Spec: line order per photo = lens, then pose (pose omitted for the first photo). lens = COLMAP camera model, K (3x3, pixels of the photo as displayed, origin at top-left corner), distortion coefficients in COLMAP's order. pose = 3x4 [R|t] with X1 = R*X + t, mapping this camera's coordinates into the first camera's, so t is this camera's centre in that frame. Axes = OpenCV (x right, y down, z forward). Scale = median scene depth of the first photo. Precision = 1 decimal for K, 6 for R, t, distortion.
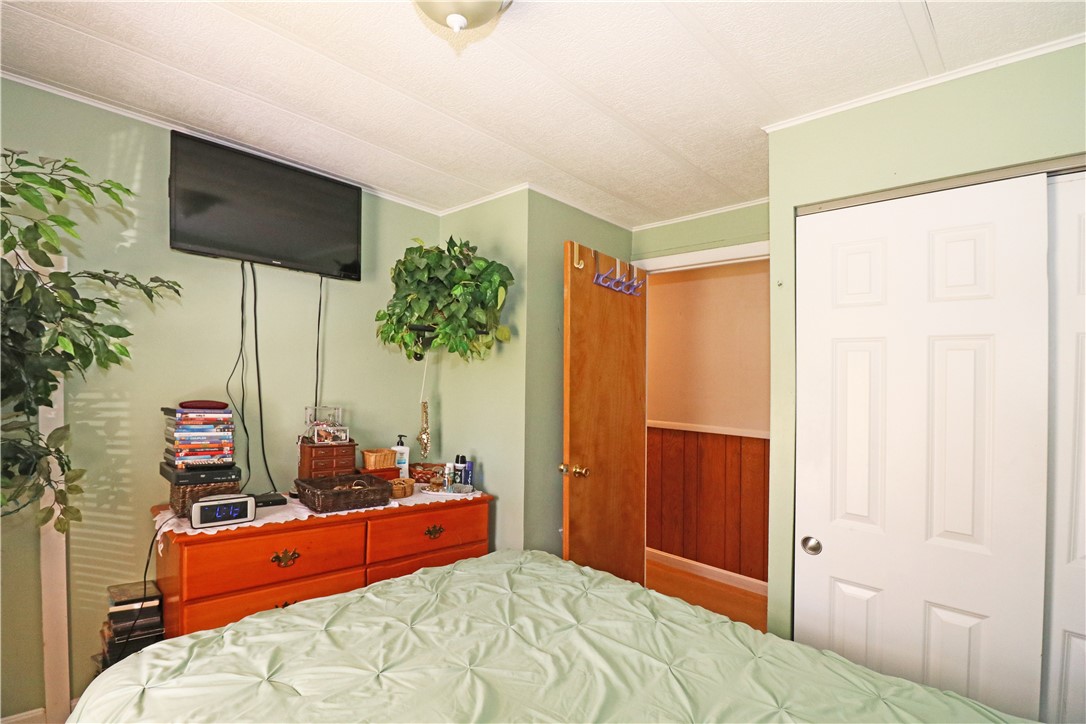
lens RADIAL K [[510.1, 0, 544.6], [0, 510.1, 355.3], [0, 0, 1]] dist [-0.029601, -0.000264]
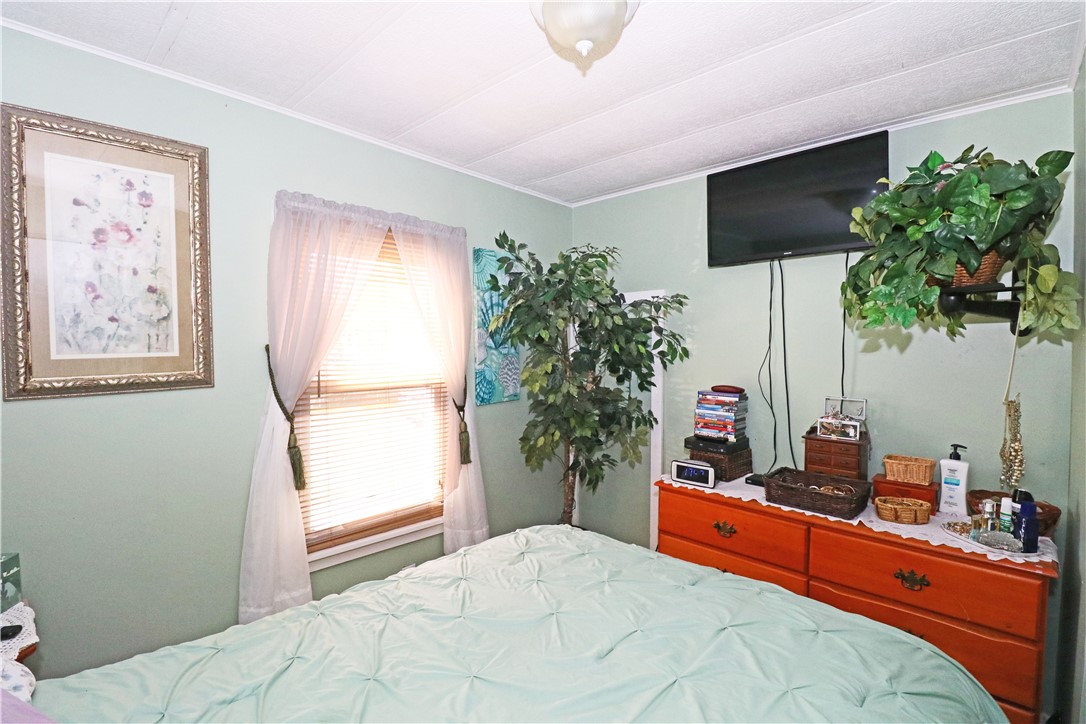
lens RADIAL K [[510.1, 0, 544.6], [0, 510.1, 355.3], [0, 0, 1]] dist [-0.029601, -0.000264]
pose [[0.007715, -0.035568, -0.999337, 0.552189], [0.043280, 0.998443, -0.035202, 0.041060], [0.999033, -0.042979, 0.009242, 0.559182]]
